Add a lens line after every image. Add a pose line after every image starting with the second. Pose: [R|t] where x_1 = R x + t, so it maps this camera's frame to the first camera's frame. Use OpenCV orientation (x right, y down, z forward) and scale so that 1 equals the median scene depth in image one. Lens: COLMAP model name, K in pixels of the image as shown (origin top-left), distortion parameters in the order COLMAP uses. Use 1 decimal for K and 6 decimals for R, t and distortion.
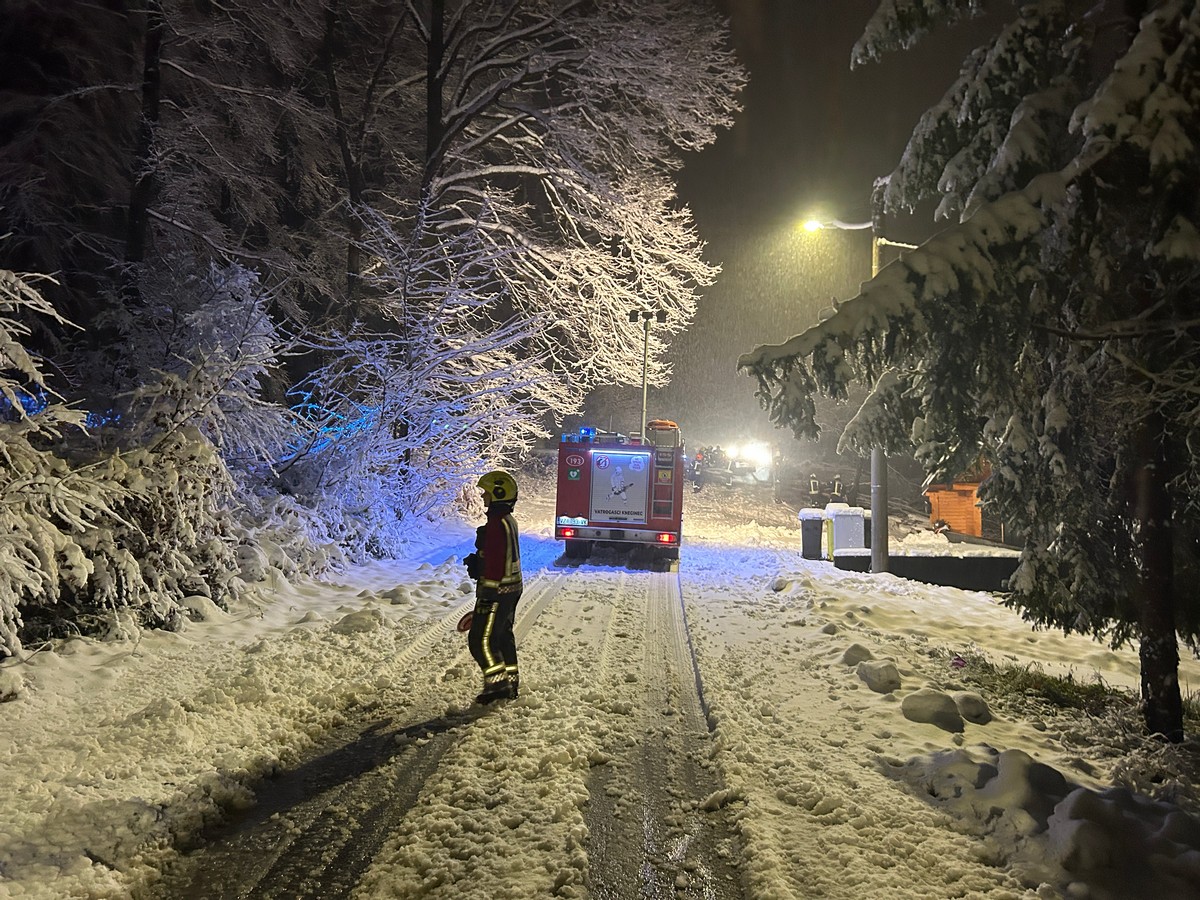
lens RADIAL K [[907.0, 0, 600.0], [0, 907.0, 450.0], [0, 0, 1]] dist [0.090437, 0.000153]
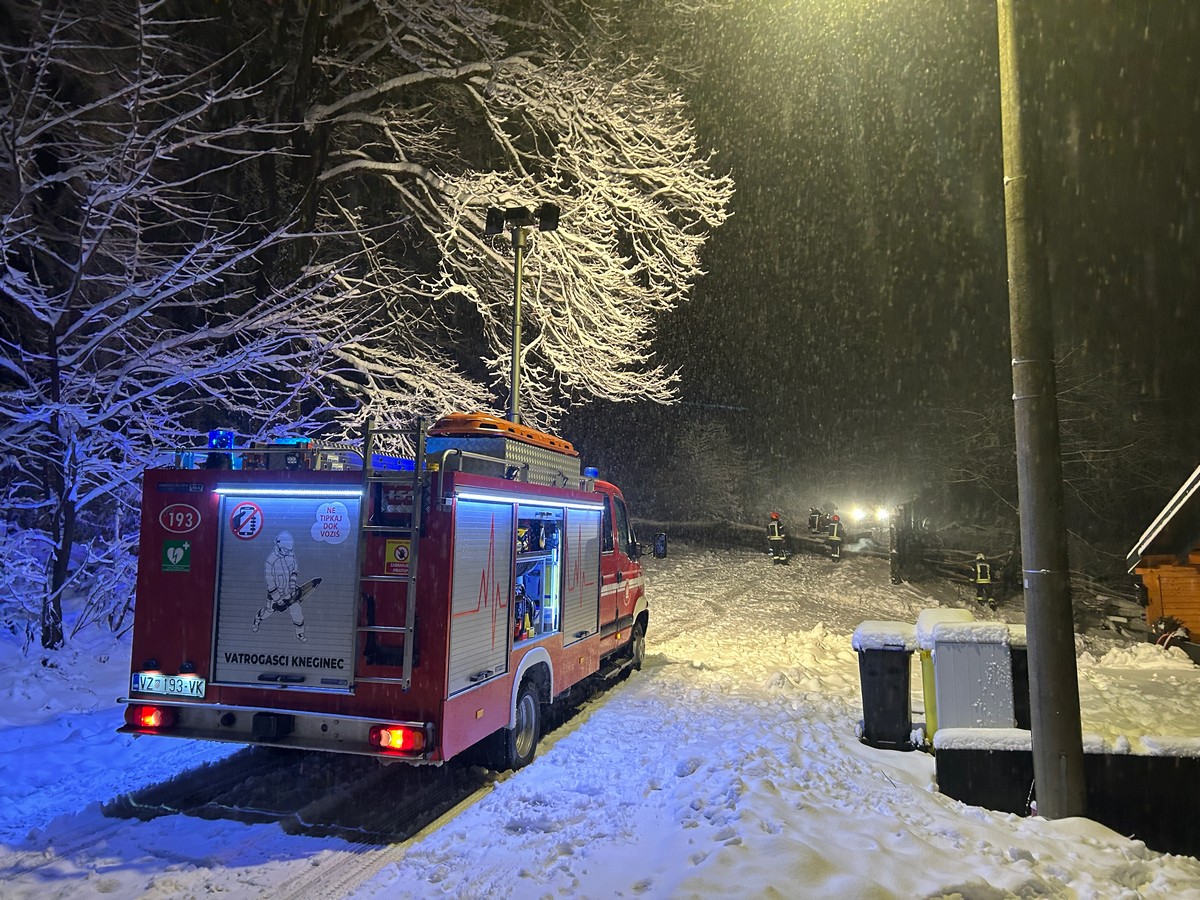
lens RADIAL K [[949.2, 0, 600.0], [0, 949.2, 450.0], [0, 0, 1]] dist [0.036066, 0.001707]
pose [[0.989662, -0.035186, -0.139038, 0.148766], [0.024847, 0.996843, -0.075404, 0.013120], [0.141253, 0.071170, 0.987412, 0.477341]]
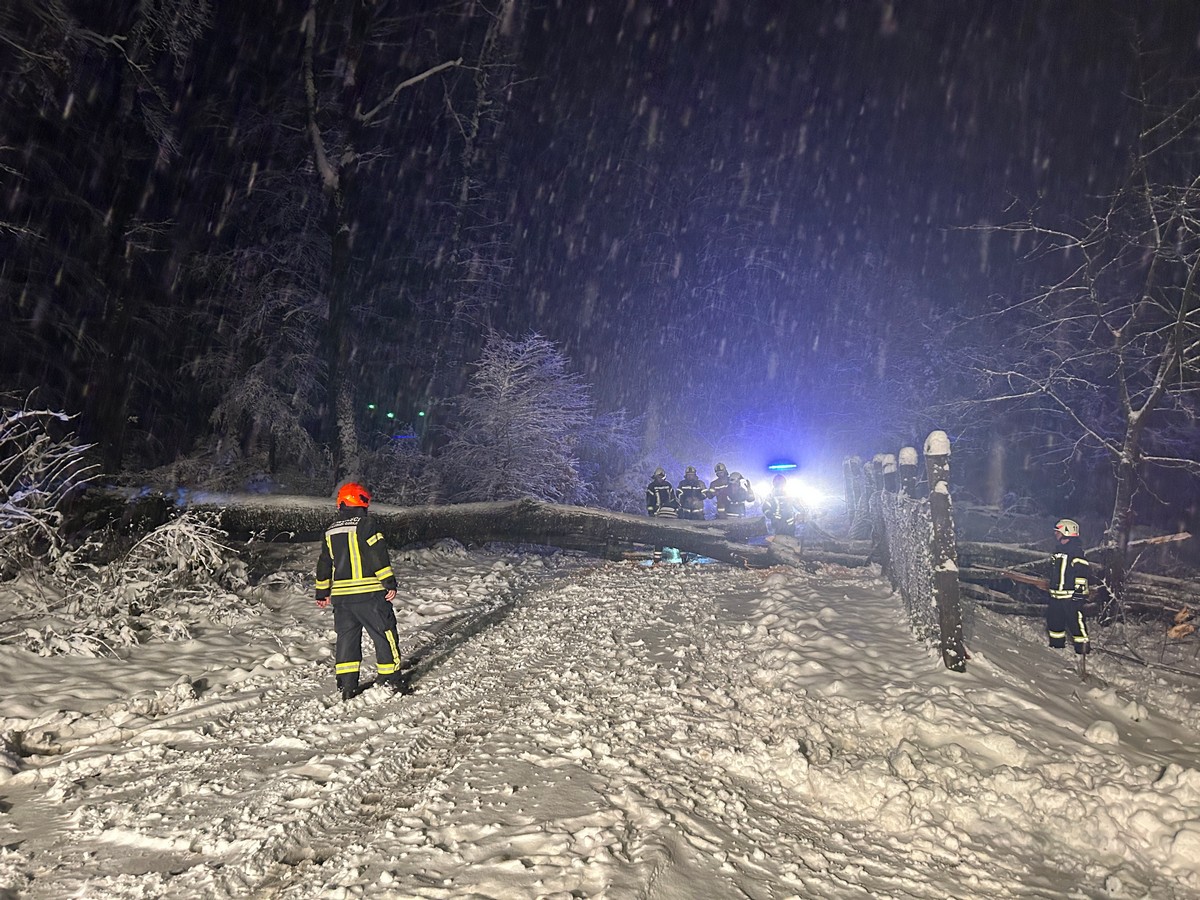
lens RADIAL K [[949.2, 0, 600.0], [0, 949.2, 450.0], [0, 0, 1]] dist [0.036066, 0.001707]
pose [[0.997785, -0.060394, -0.027877, 0.227100], [0.058614, 0.996430, -0.060751, 0.029405], [0.031447, 0.058982, 0.997764, 1.462017]]
